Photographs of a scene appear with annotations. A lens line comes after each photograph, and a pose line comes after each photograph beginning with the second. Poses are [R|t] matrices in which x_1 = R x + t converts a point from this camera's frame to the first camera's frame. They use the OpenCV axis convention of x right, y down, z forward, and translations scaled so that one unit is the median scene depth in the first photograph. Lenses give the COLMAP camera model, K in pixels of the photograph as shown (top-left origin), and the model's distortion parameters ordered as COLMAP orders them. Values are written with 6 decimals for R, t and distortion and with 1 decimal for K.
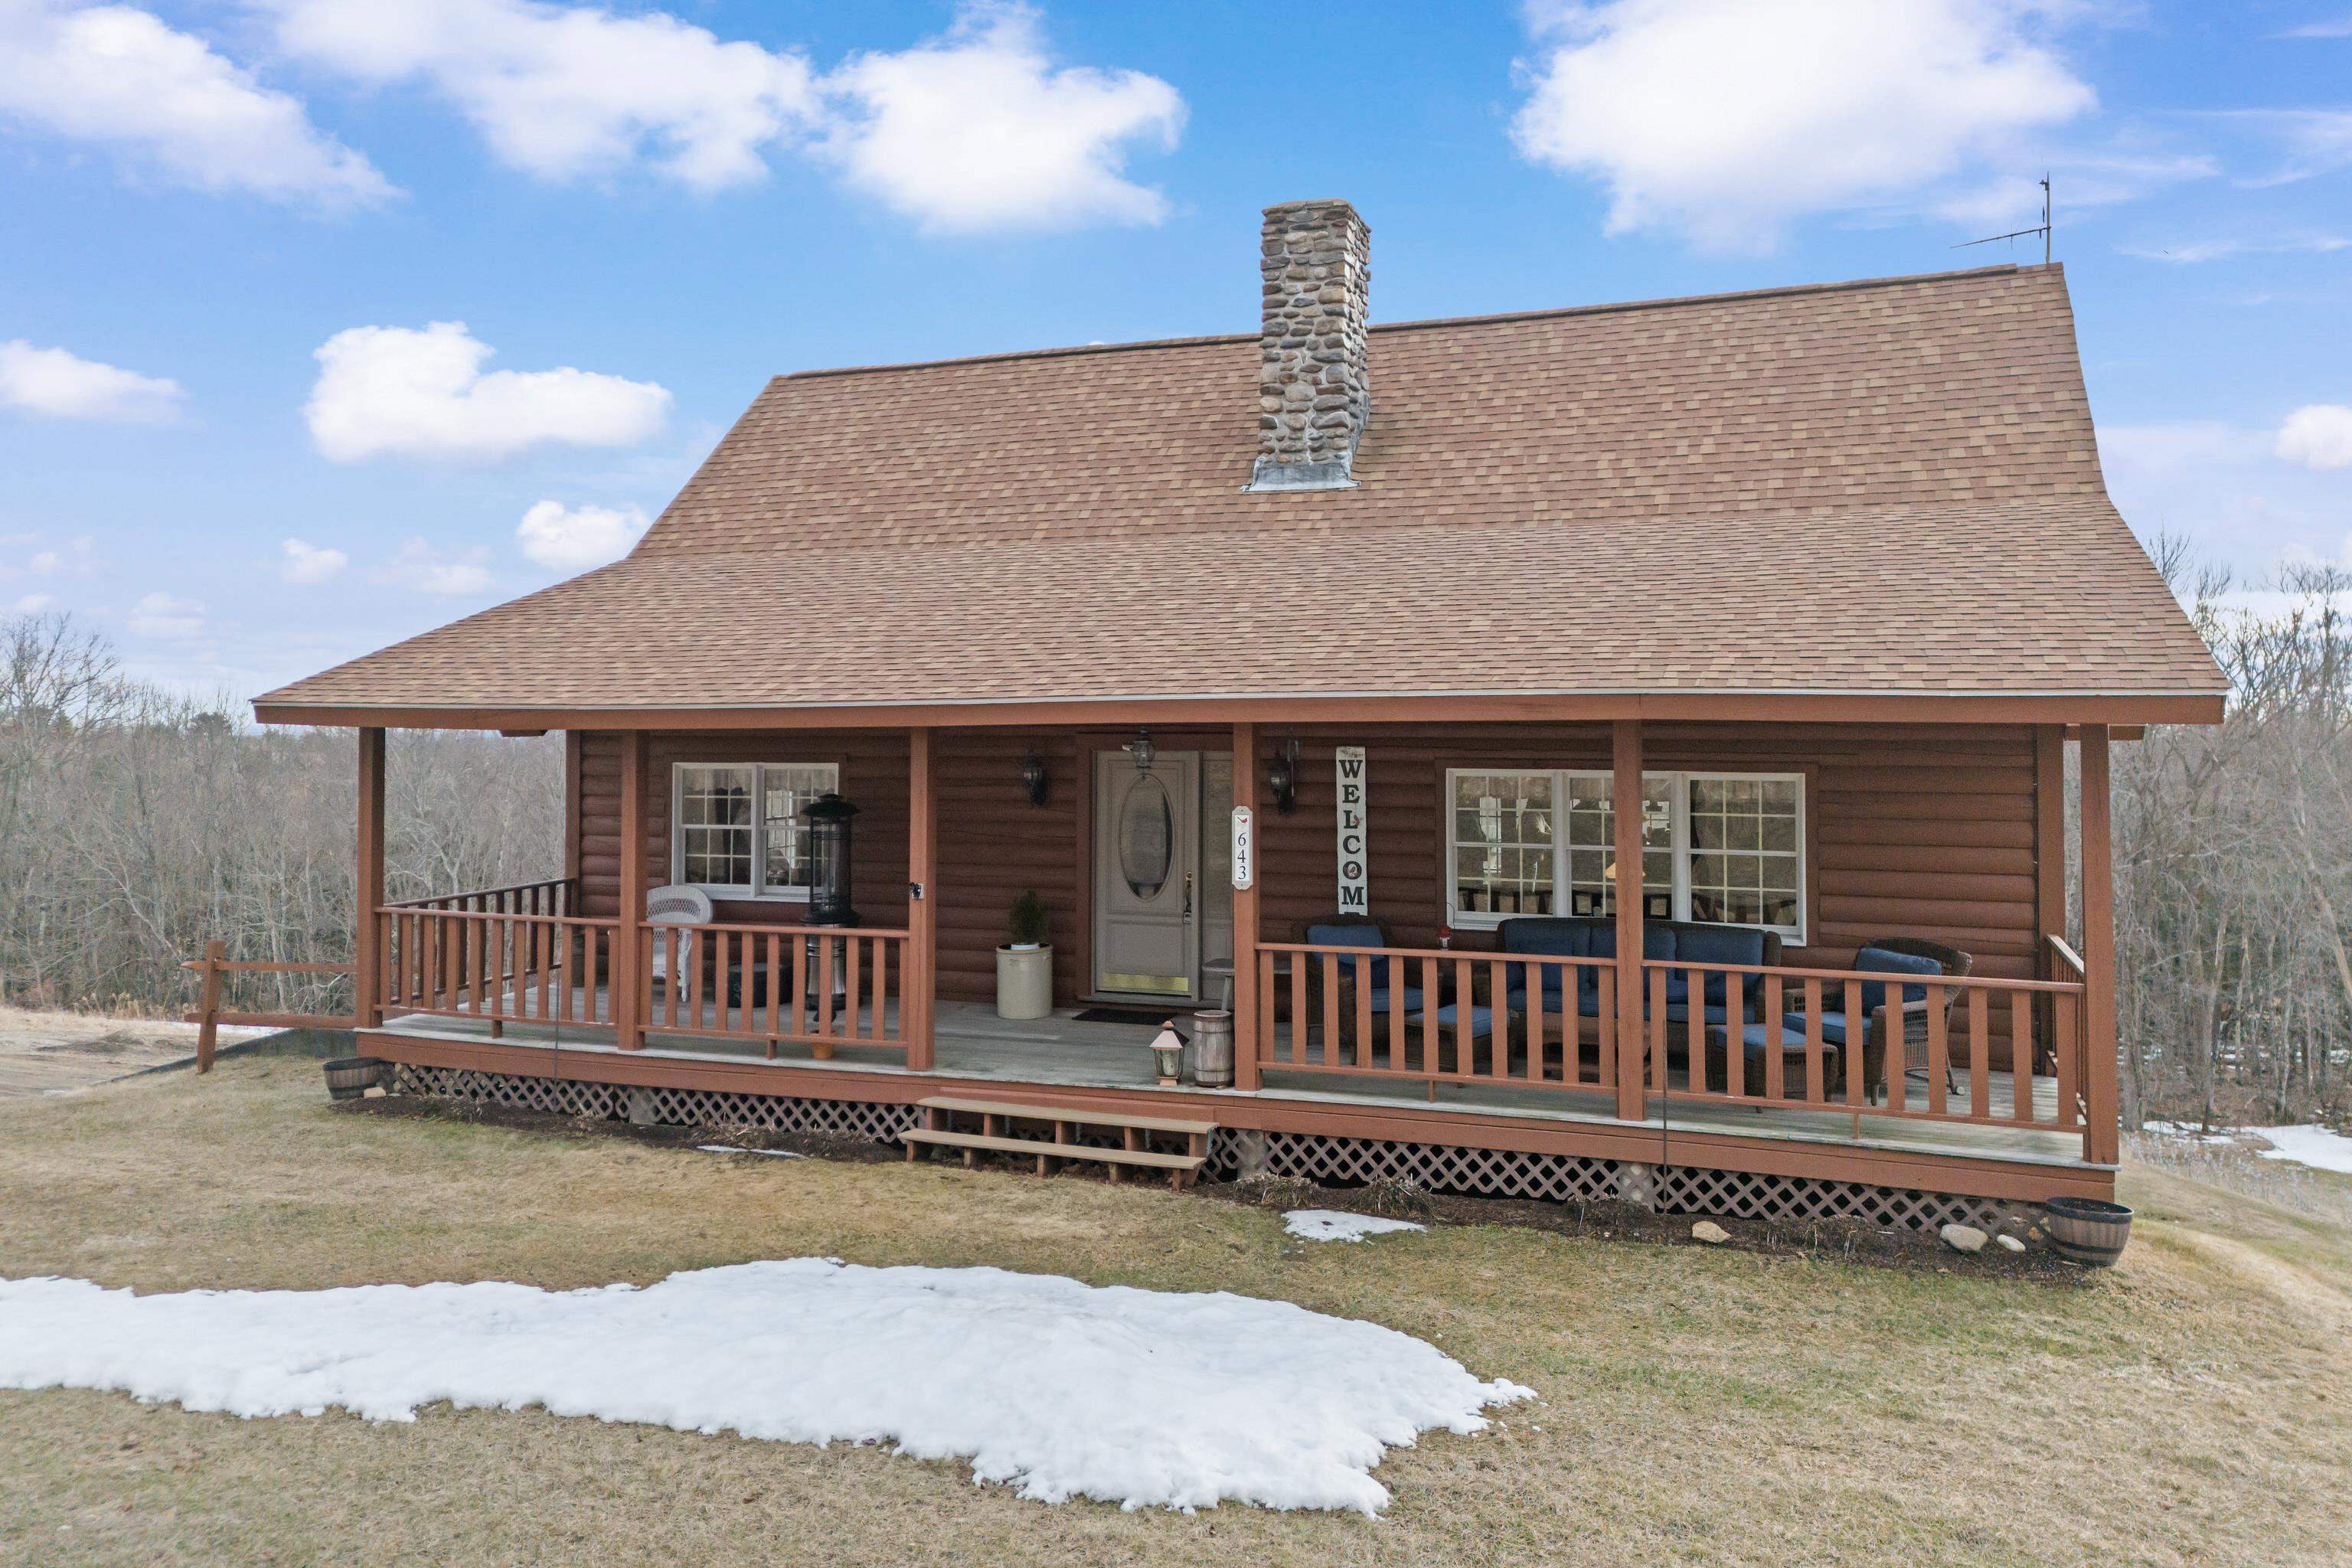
lens RADIAL K [[1696.8, 0, 1173.3], [0, 1696.8, 717.2], [0, 0, 1]] dist [0.078272, -0.075655]
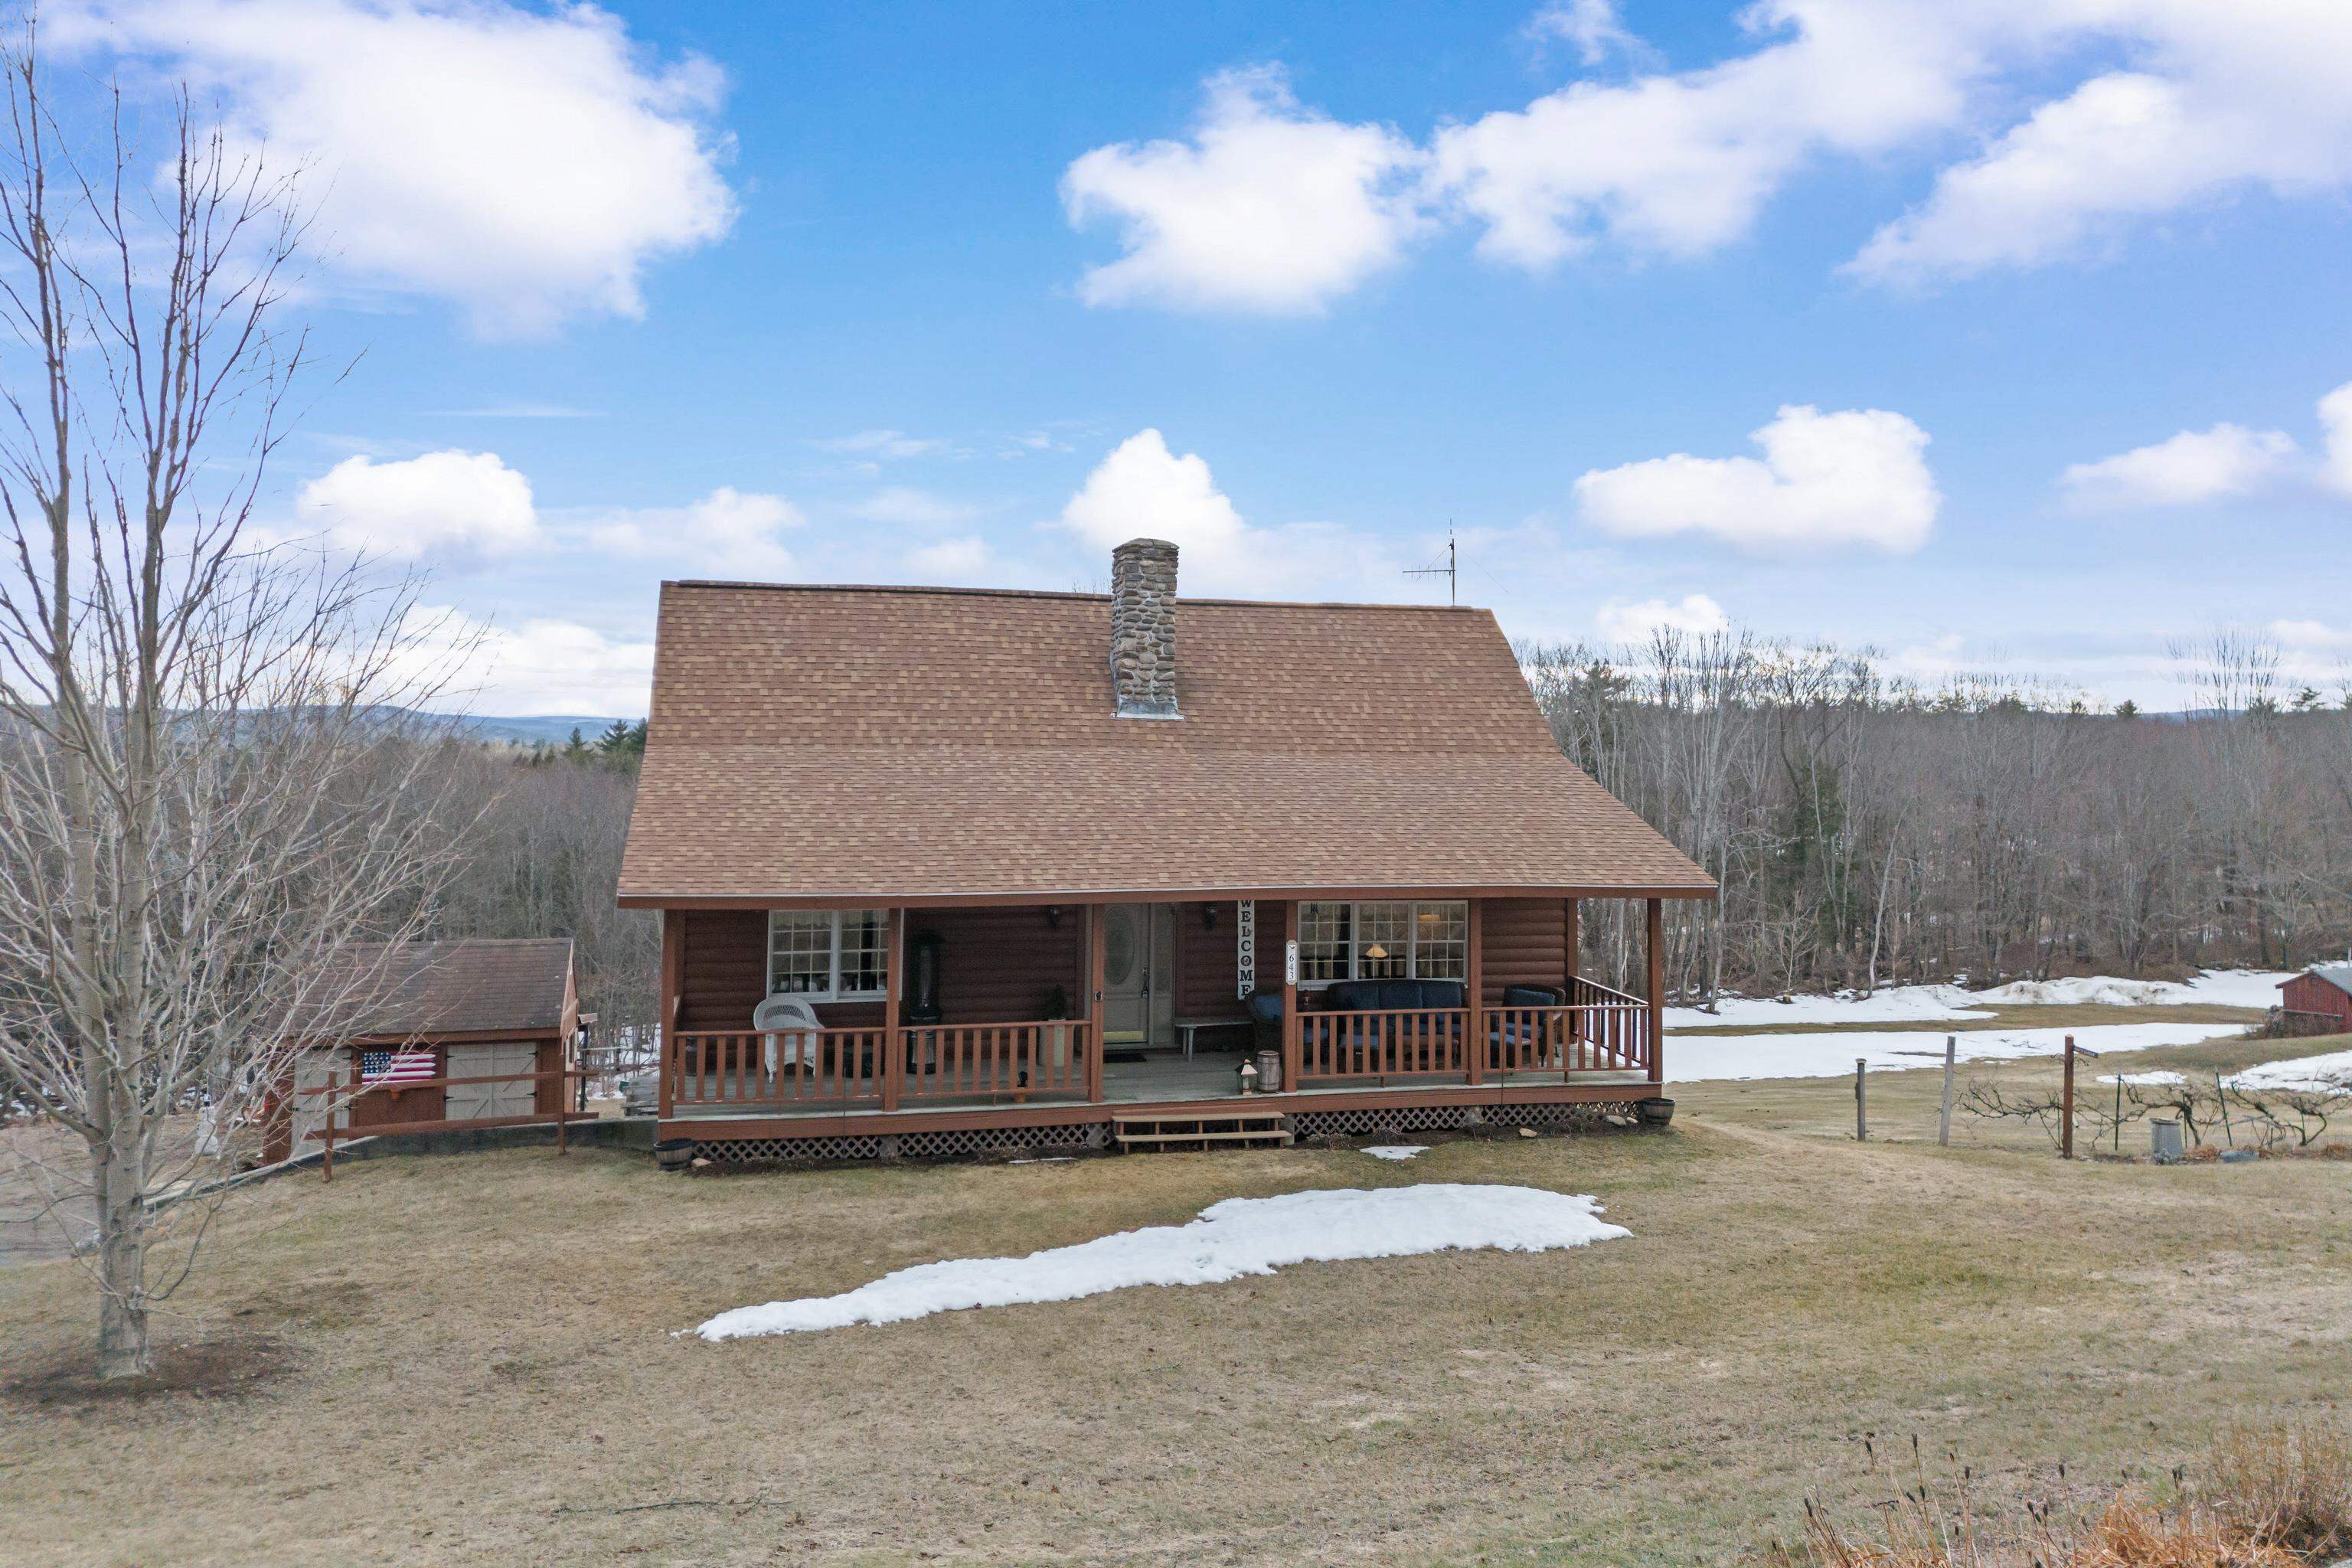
lens RADIAL K [[1634.9, 0, 1174.1], [0, 1634.9, 690.0], [0, 0, 1]] dist [0.093524, -0.103289]
pose [[0.836020, 0.022930, 0.548219, -0.887291], [-0.018504, 0.999736, -0.013597, -0.163636], [-0.548386, 0.001224, 0.836224, -0.369760]]
